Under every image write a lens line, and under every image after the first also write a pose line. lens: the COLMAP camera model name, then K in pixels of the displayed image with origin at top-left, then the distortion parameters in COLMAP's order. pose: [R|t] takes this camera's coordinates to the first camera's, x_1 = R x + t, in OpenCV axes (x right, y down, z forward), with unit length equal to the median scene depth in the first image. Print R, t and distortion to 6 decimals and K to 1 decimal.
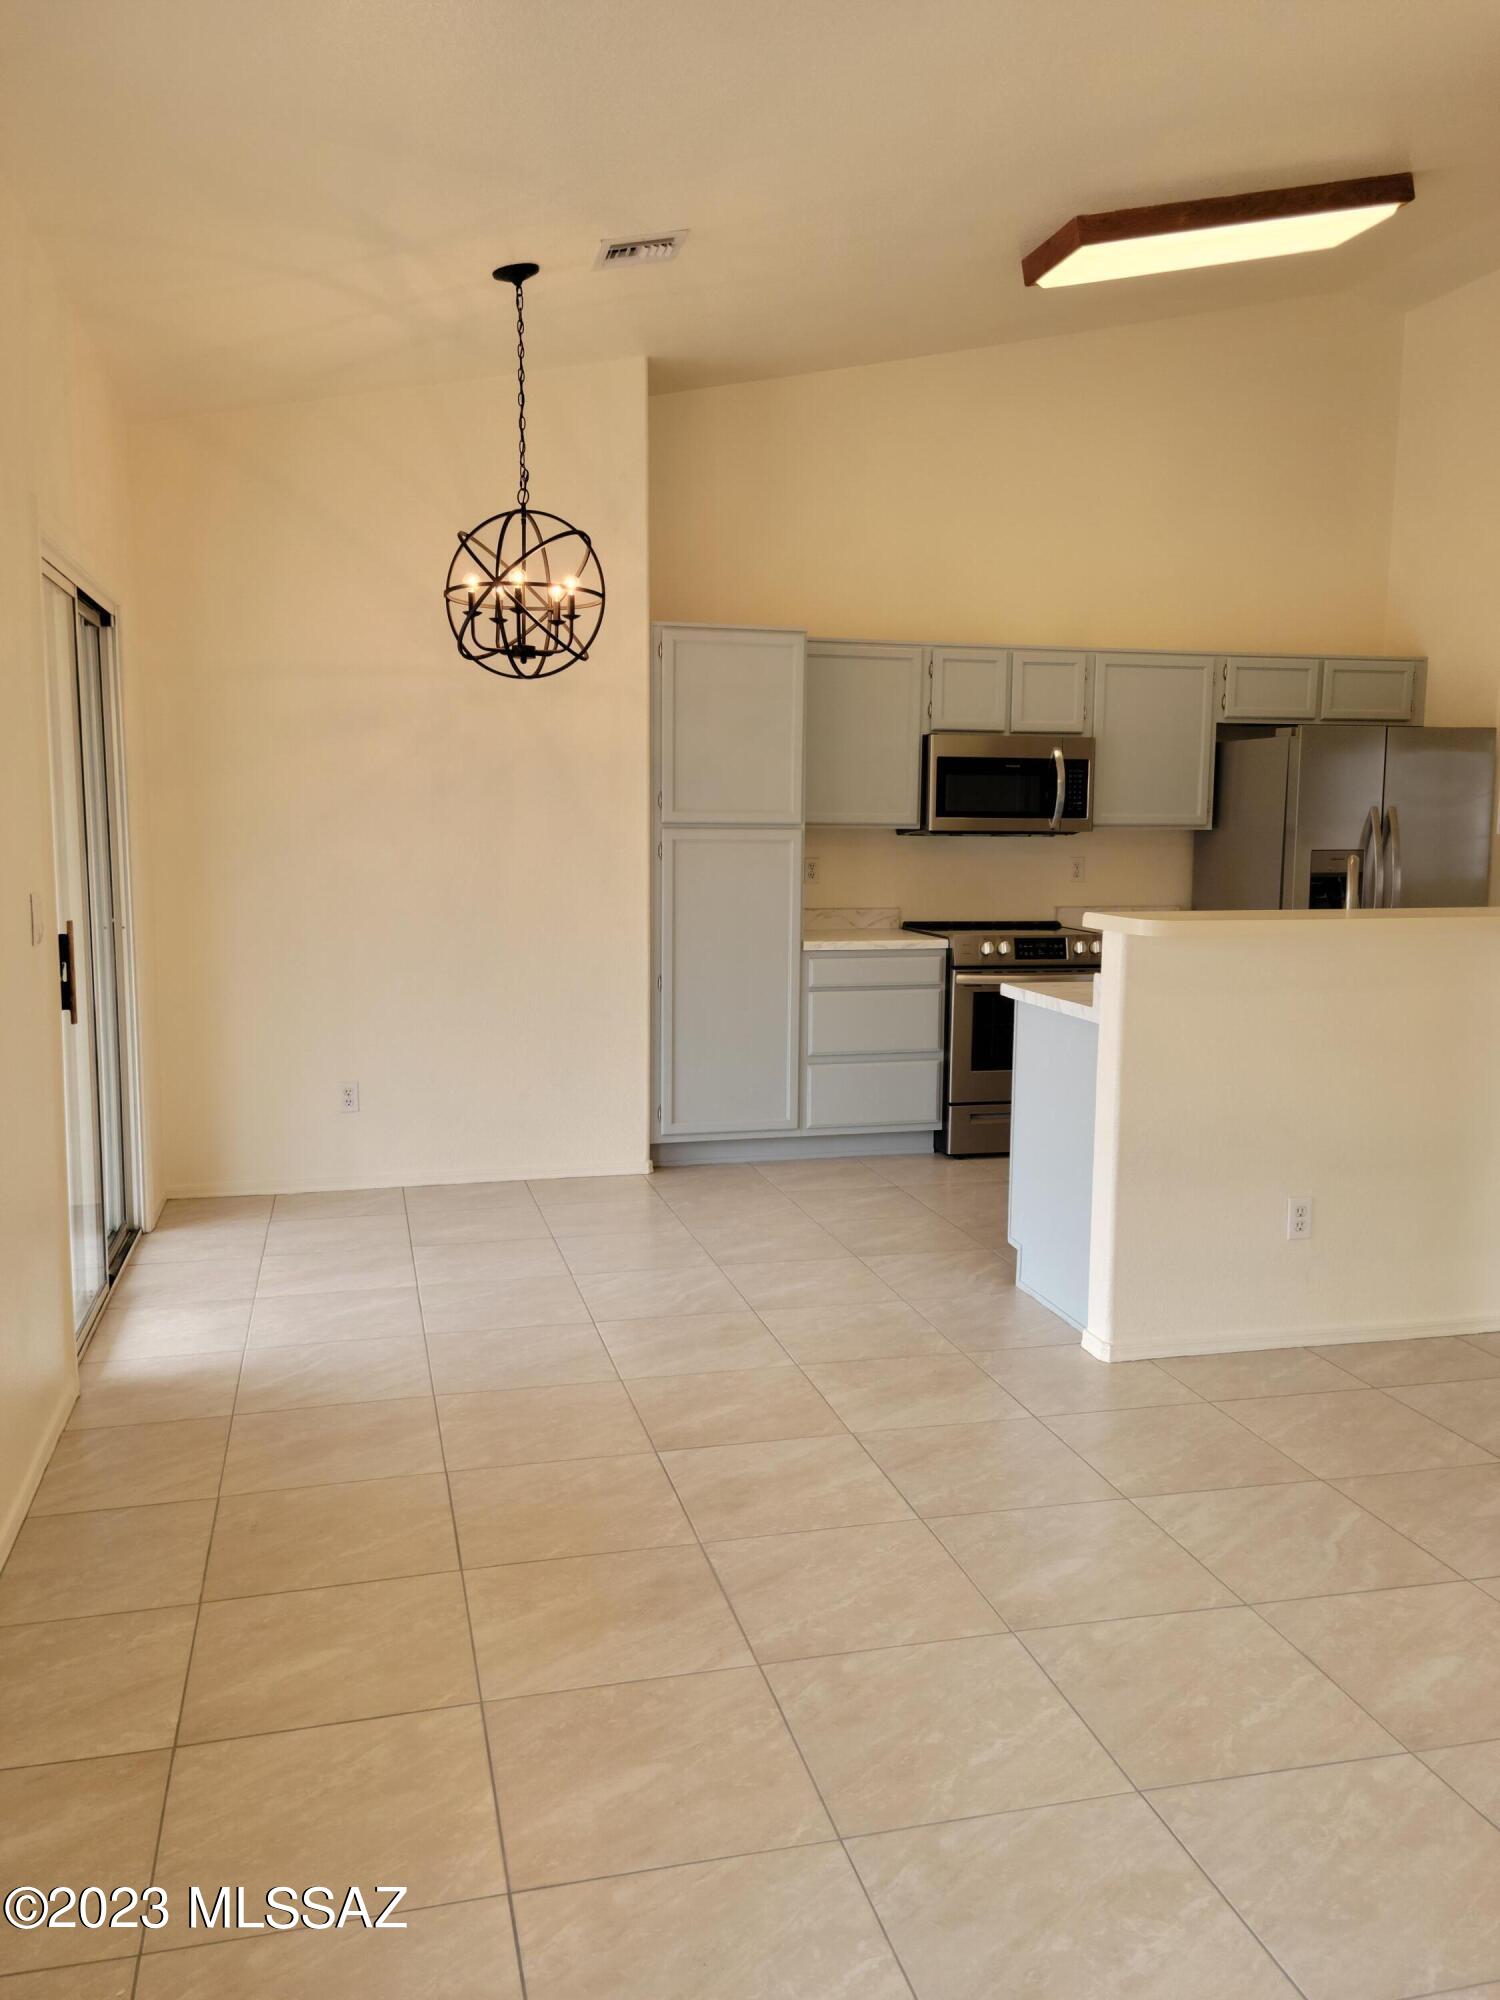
lens RADIAL K [[1599.3, 0, 771.8], [0, 1599.3, 986.2], [0, 0, 1]] dist [0.088498, -0.103017]
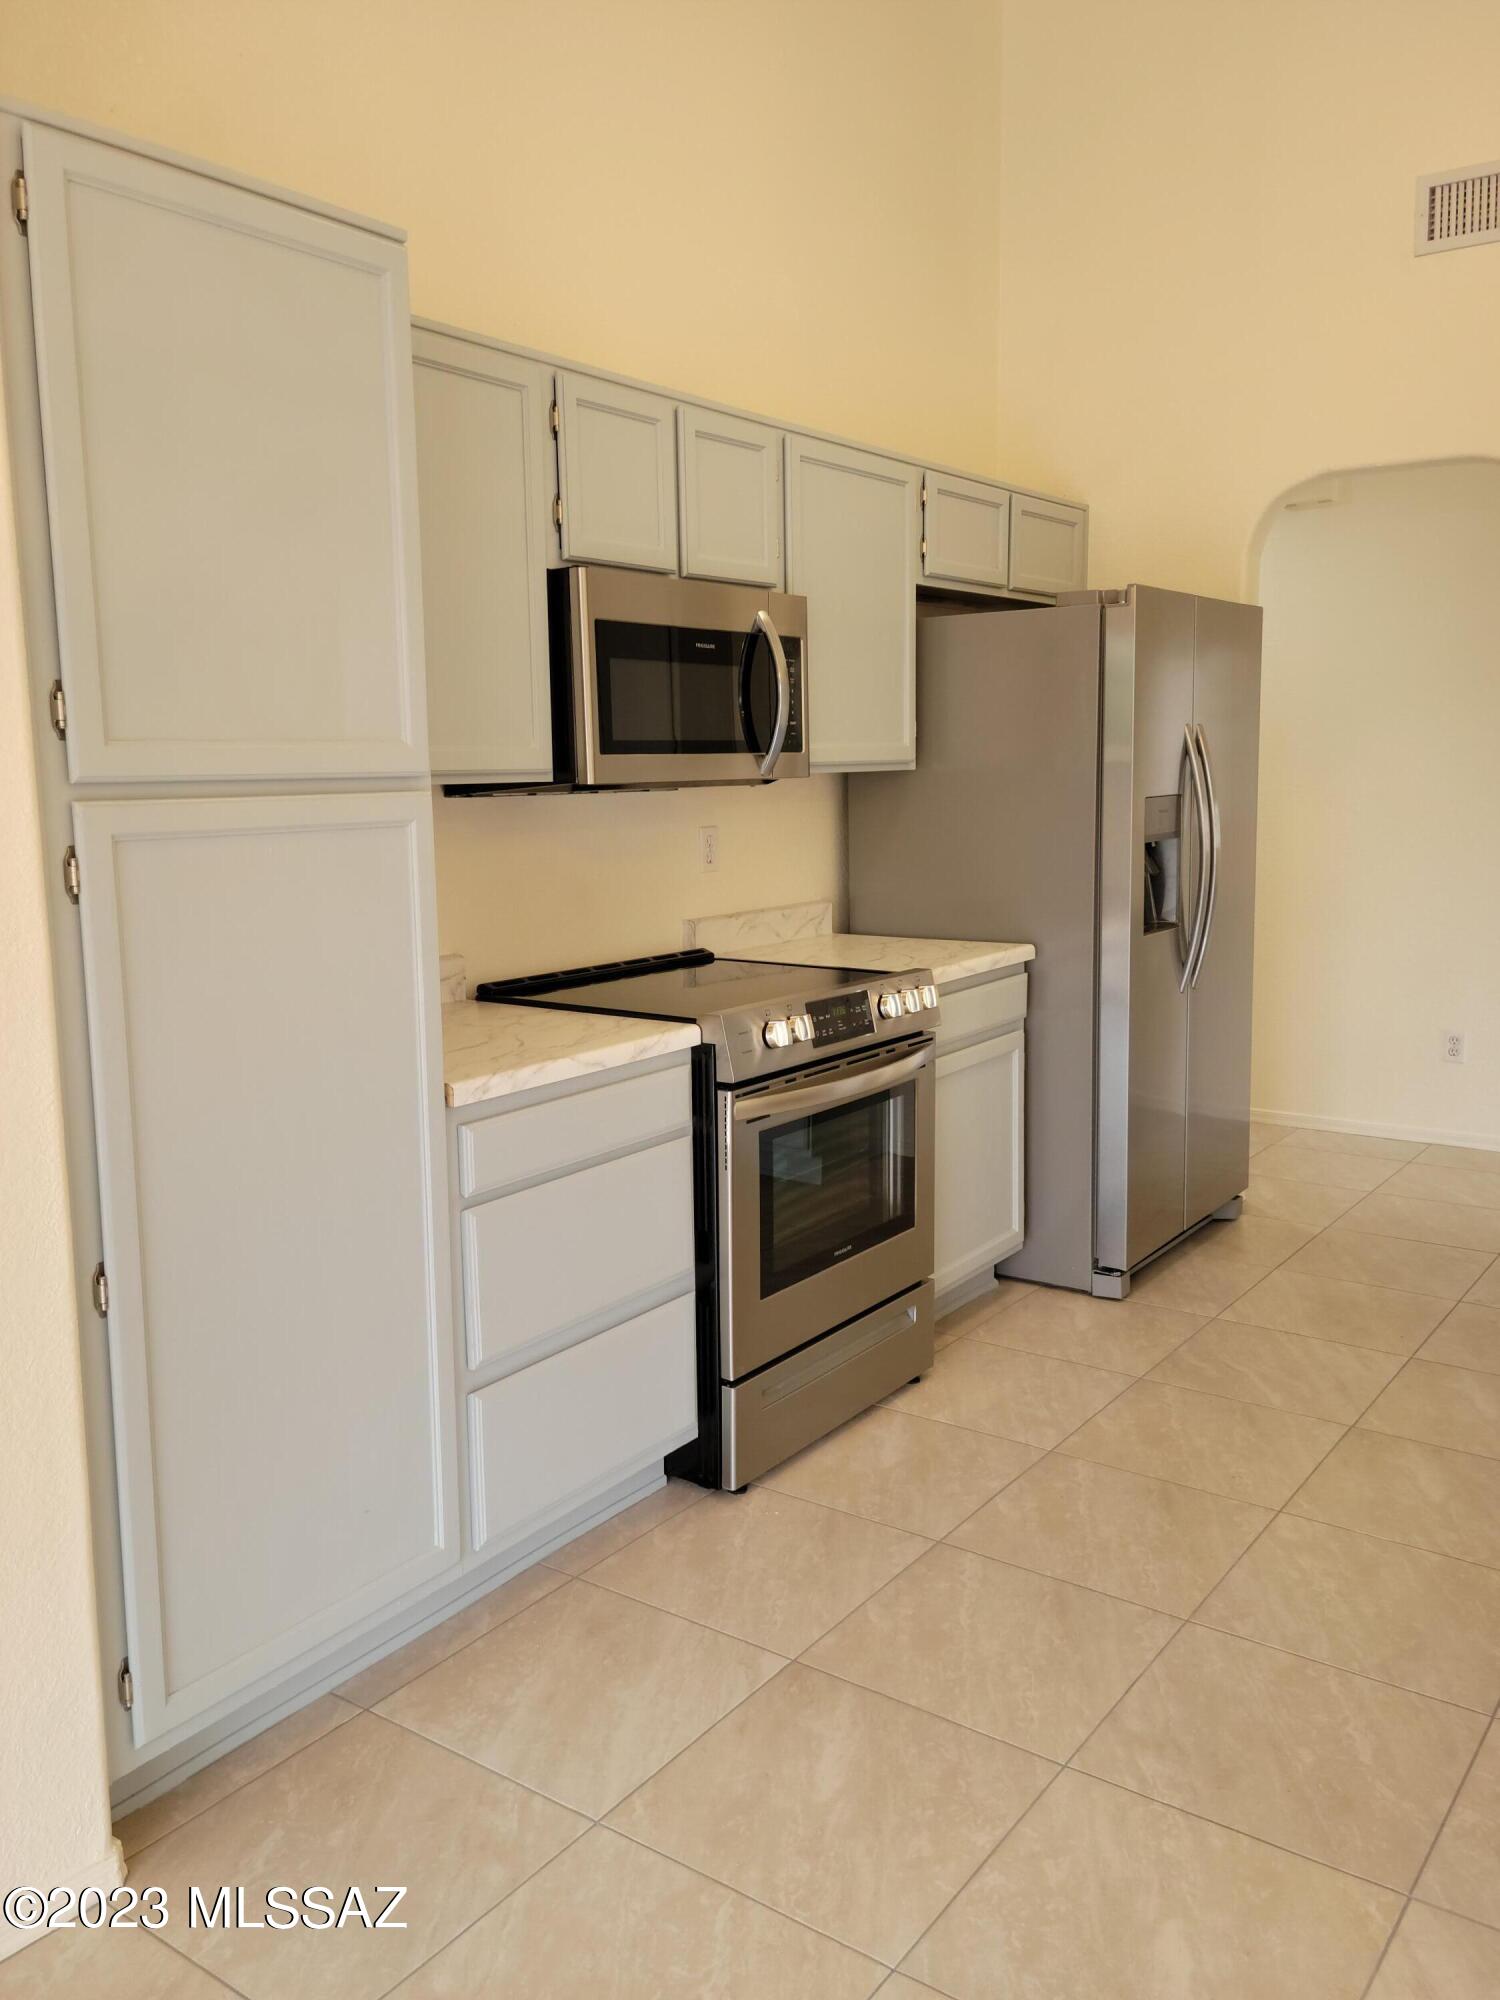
lens RADIAL K [[1599.3, 0, 753.1], [0, 1599.3, 971.5], [0, 0, 1]] dist [0.088498, -0.103017]
pose [[0.776790, -0.103437, 0.621207, -0.158088], [0.088692, 0.994556, 0.054699, -0.068543], [-0.623483, 0.012607, 0.781735, 0.648984]]
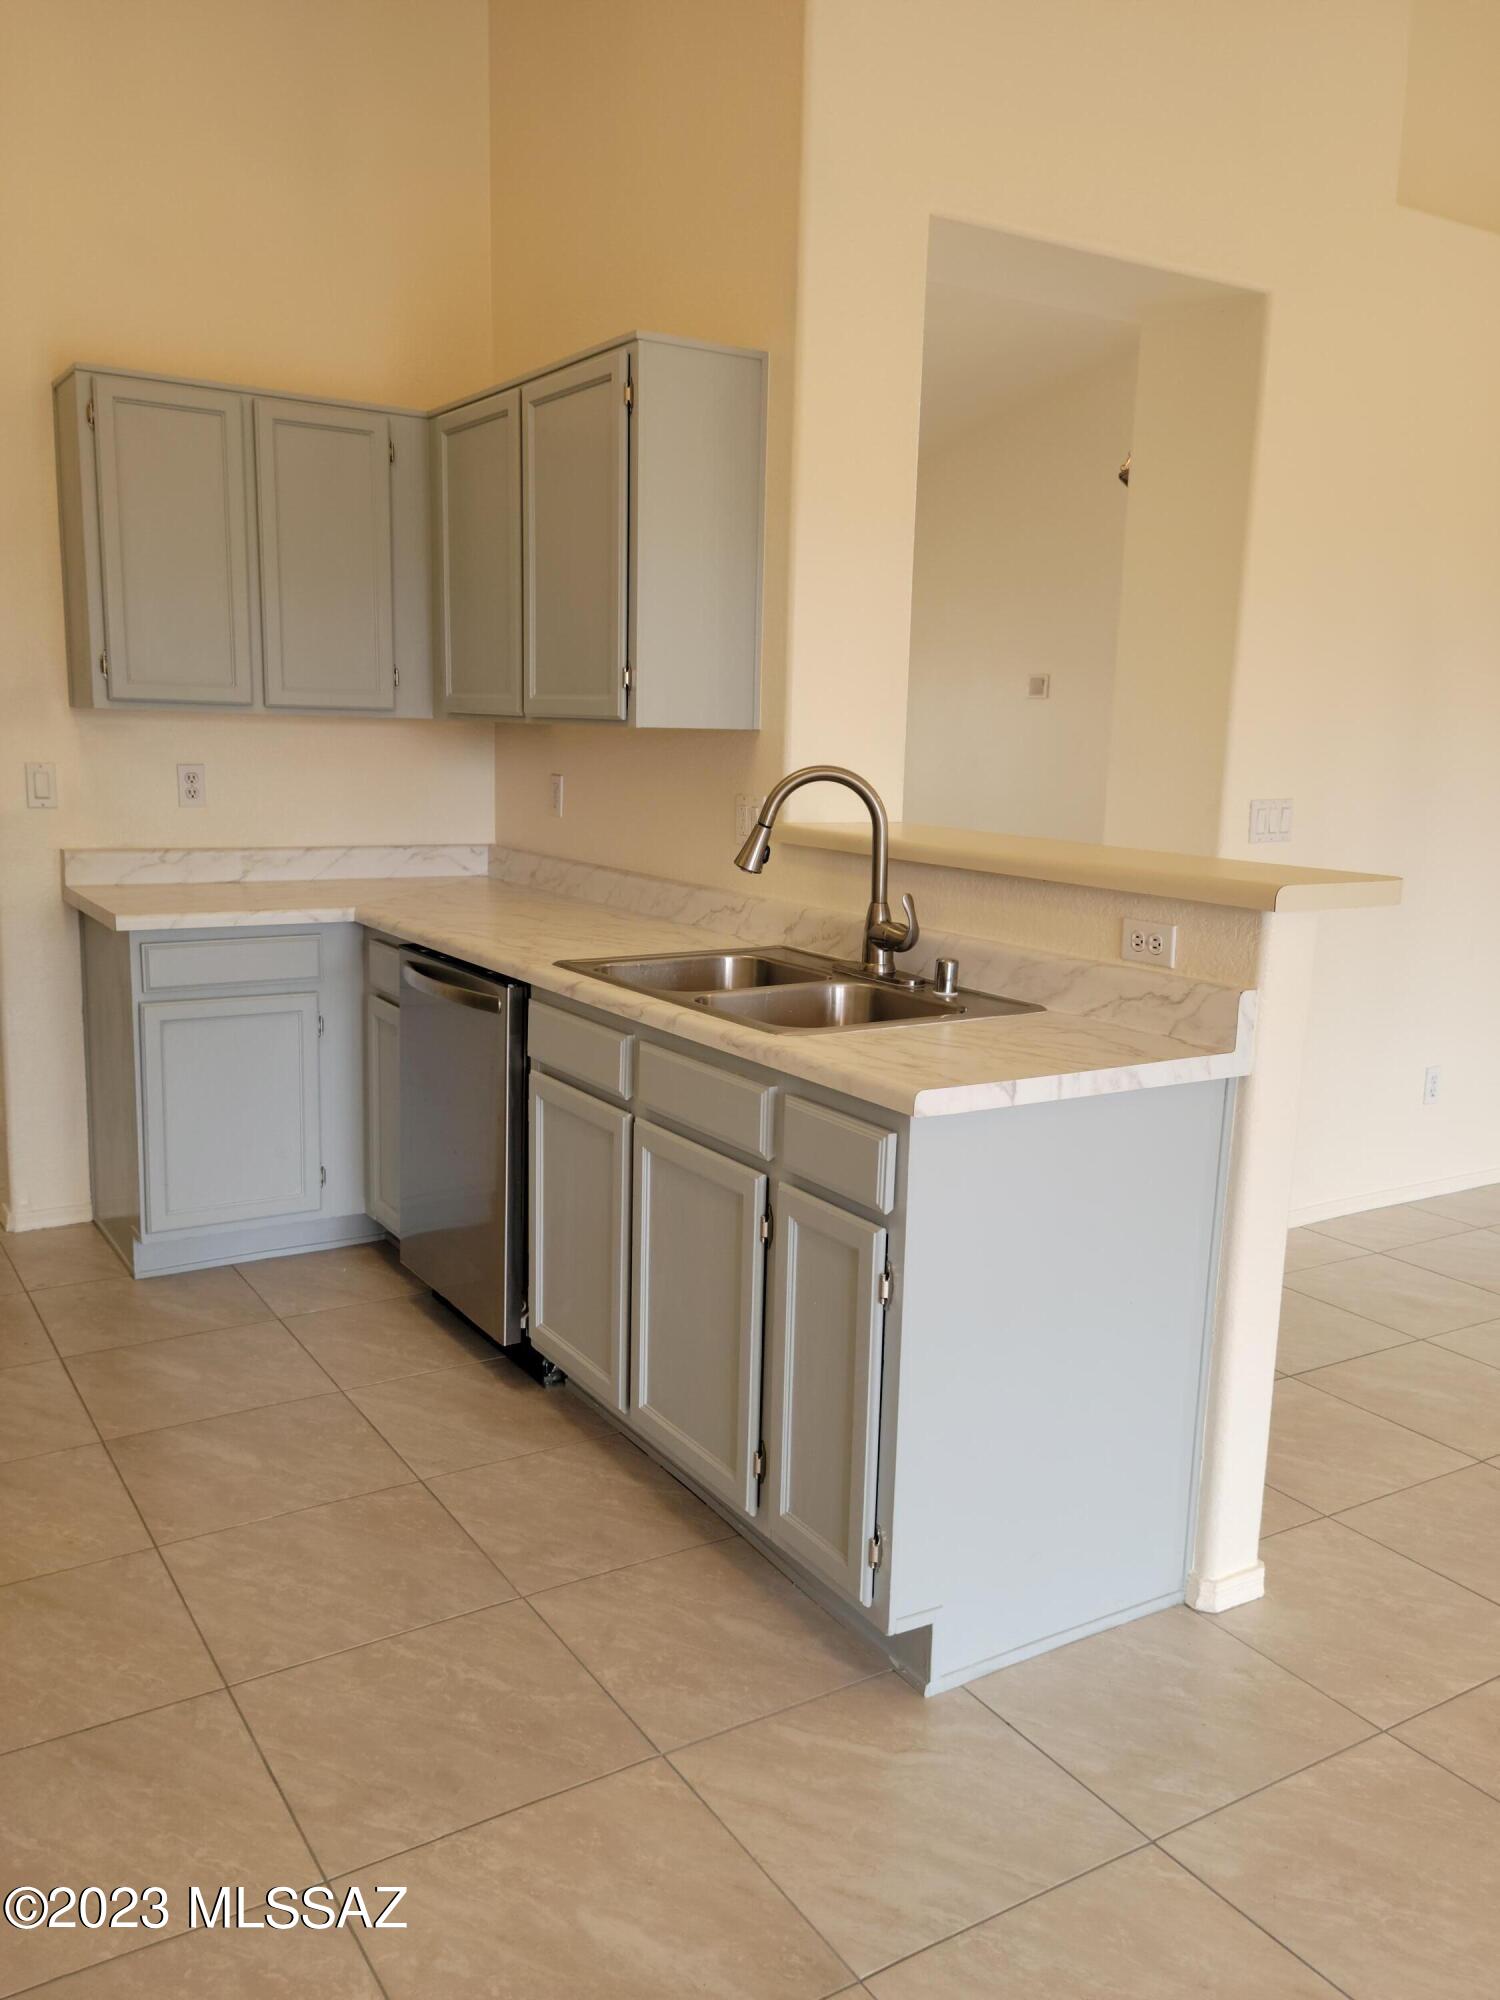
lens RADIAL K [[1599.3, 0, 775.9], [0, 1599.3, 1001.6], [0, 0, 1]] dist [0.088498, -0.103017]
pose [[-0.307148, -0.178997, 0.934676, -0.185484], [0.073190, 0.974800, 0.210733, -0.090459], [-0.948843, 0.133135, -0.286307, 0.867502]]
